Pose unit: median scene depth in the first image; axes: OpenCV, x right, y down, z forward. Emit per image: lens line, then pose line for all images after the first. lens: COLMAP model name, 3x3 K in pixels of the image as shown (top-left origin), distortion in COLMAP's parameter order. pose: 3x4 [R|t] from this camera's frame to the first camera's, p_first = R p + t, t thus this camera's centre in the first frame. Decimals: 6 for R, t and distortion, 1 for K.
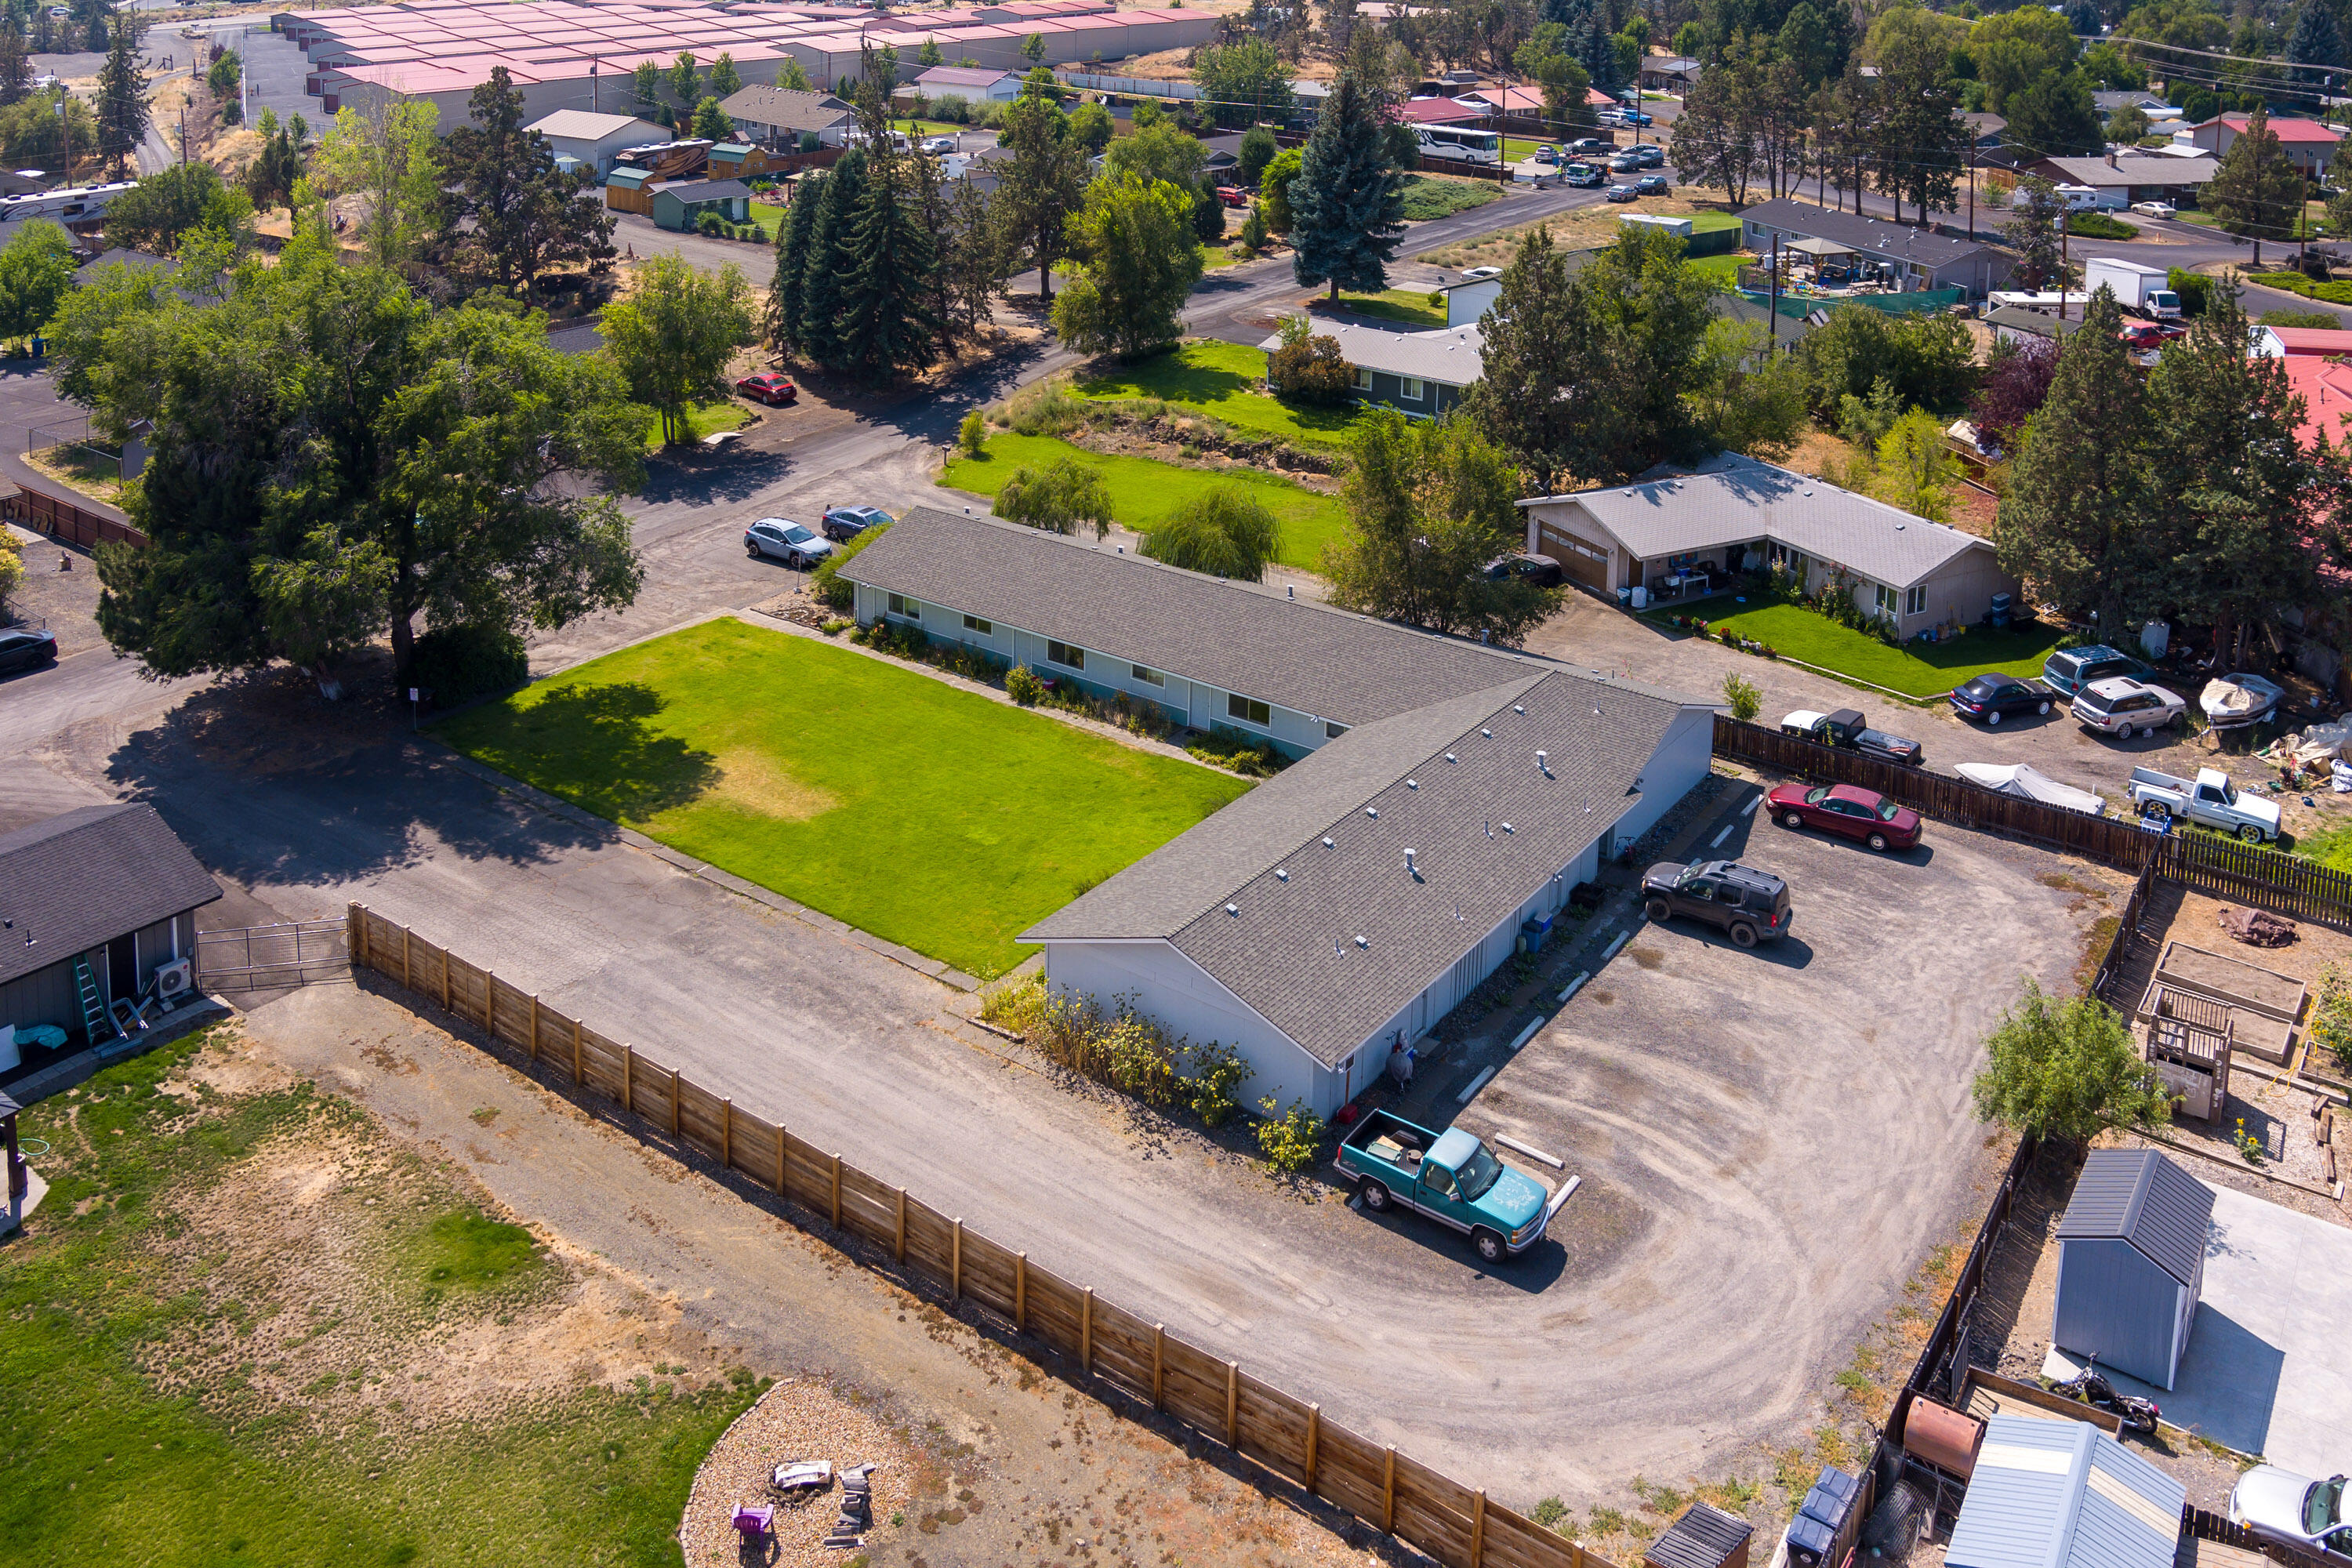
lens RADIAL K [[1800.6, 0, 1192.1], [0, 1800.6, 783.7], [0, 0, 1]] dist [-0.045842, 0.005527]
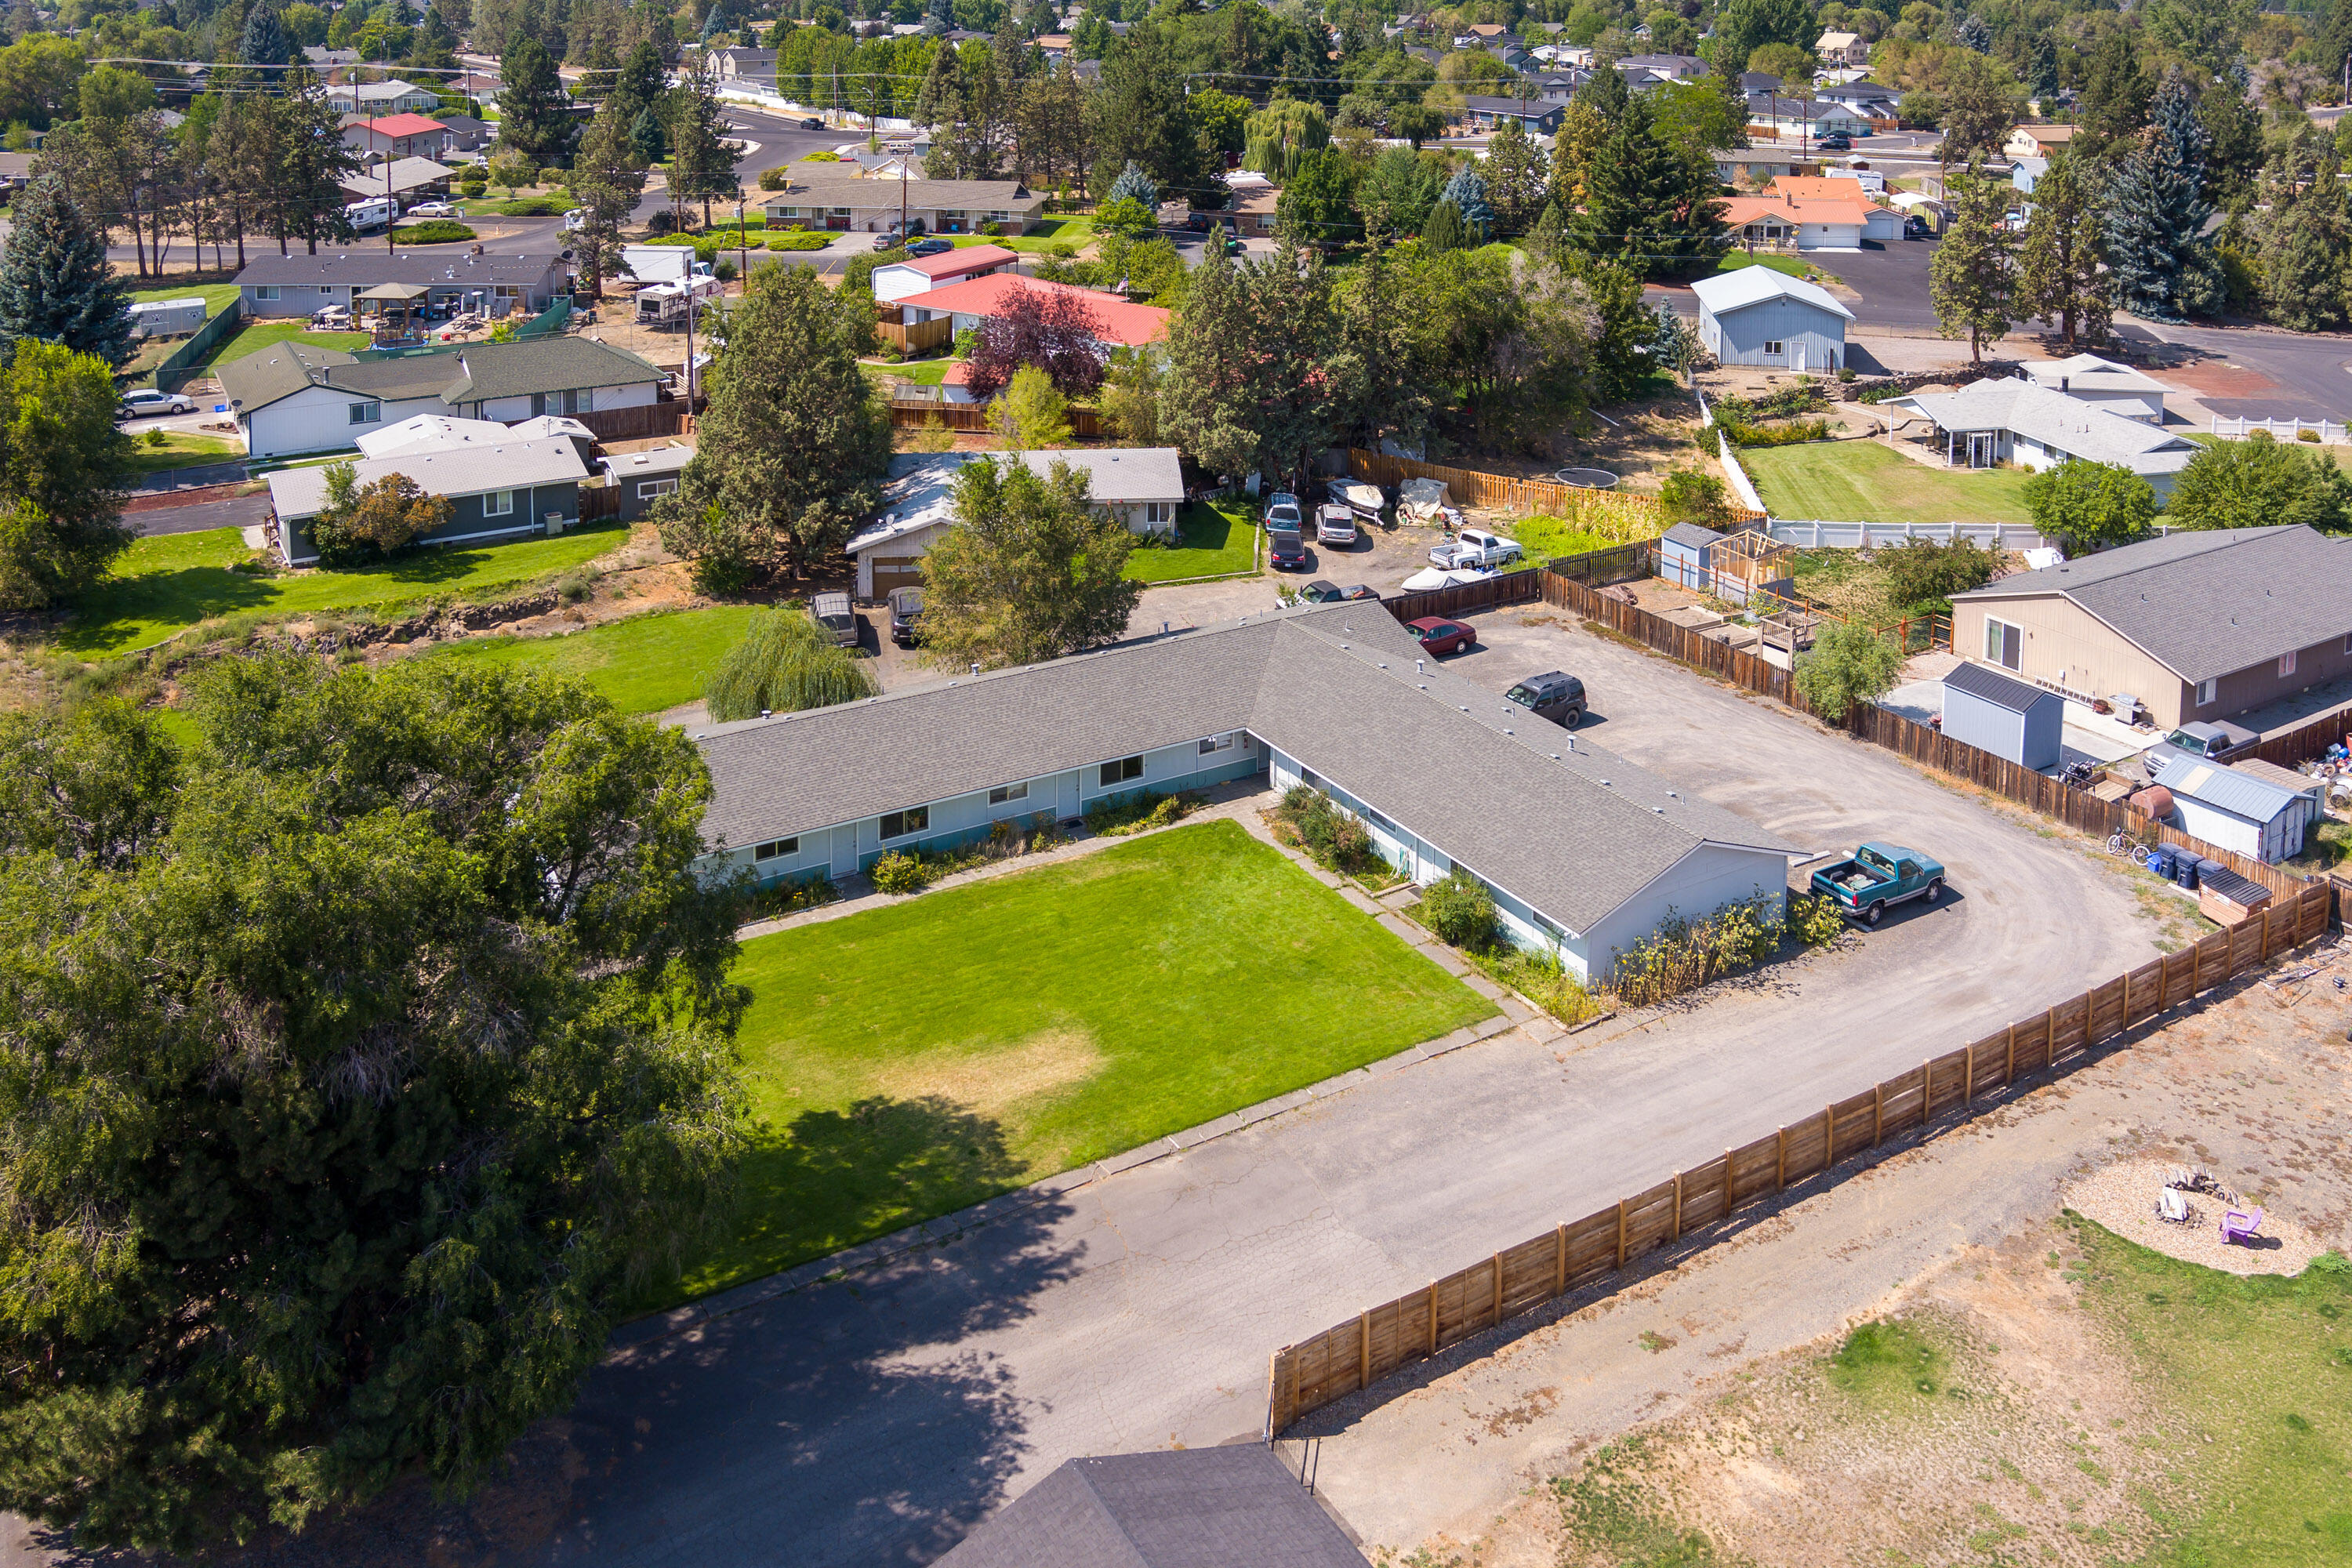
lens RADIAL K [[1800.6, 0, 1192.1], [0, 1800.6, 783.7], [0, 0, 1]] dist [-0.045842, 0.005527]
pose [[0.399468, -0.405725, 0.822078, -0.736396], [0.405907, 0.882322, 0.238217, -0.243688], [-0.821988, 0.238527, 0.517146, 0.437078]]
